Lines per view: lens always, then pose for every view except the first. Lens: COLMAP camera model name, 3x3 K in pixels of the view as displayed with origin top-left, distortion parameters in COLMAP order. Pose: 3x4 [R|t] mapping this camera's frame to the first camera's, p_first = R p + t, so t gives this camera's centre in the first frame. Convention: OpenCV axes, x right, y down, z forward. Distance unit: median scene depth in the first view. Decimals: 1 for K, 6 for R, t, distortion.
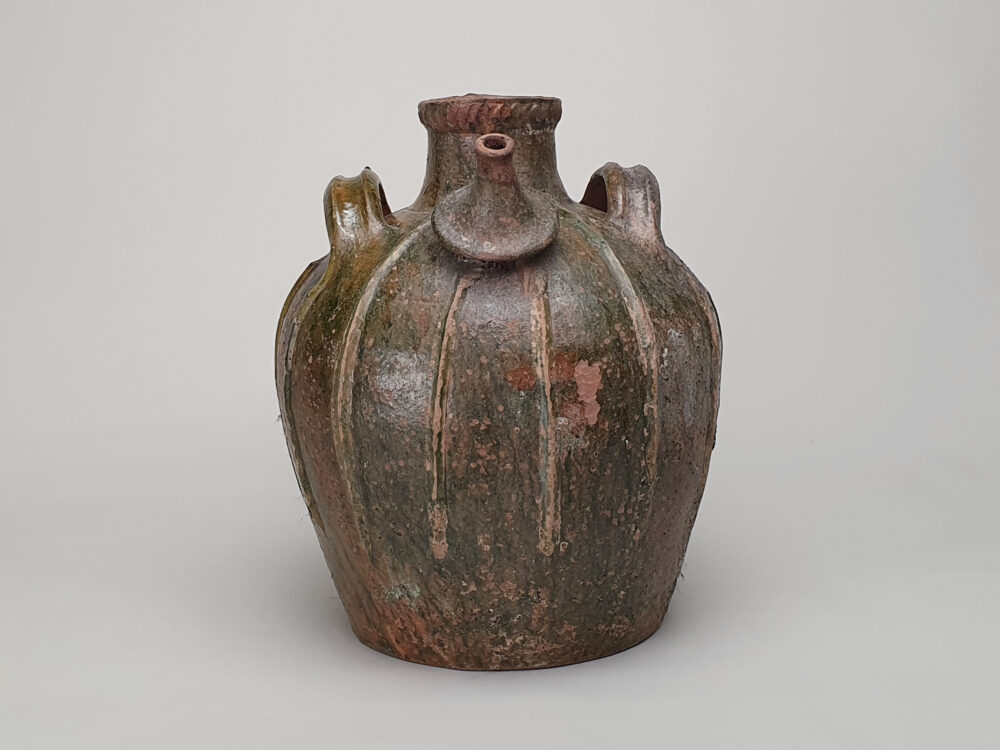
lens RADIAL K [[758.0, 0, 500.0], [0, 758.0, 375.0], [0, 0, 1]] dist [-0.000274, -0.000229]
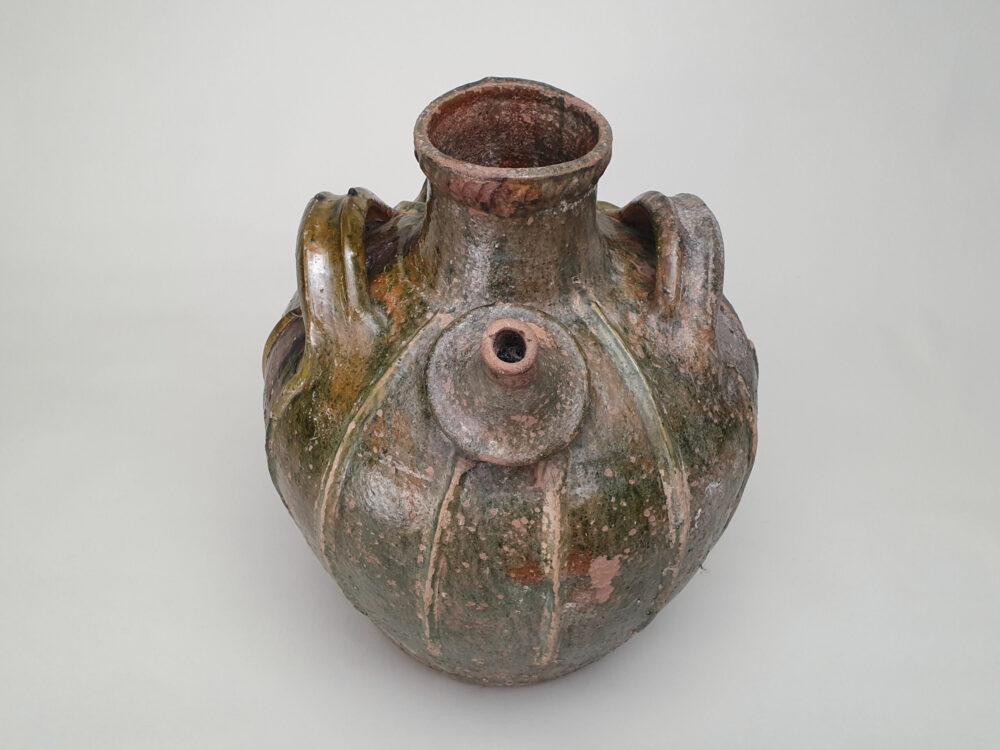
lens RADIAL K [[614.2, 0, 493.2], [0, 614.2, 373.6], [0, 0, 1]] dist [0.035624, -0.000111]
pose [[0.998046, 0.059661, -0.018557, -0.009467], [-0.046831, 0.910924, 0.409907, -0.473845], [0.041360, -0.408237, 0.911938, 0.446544]]
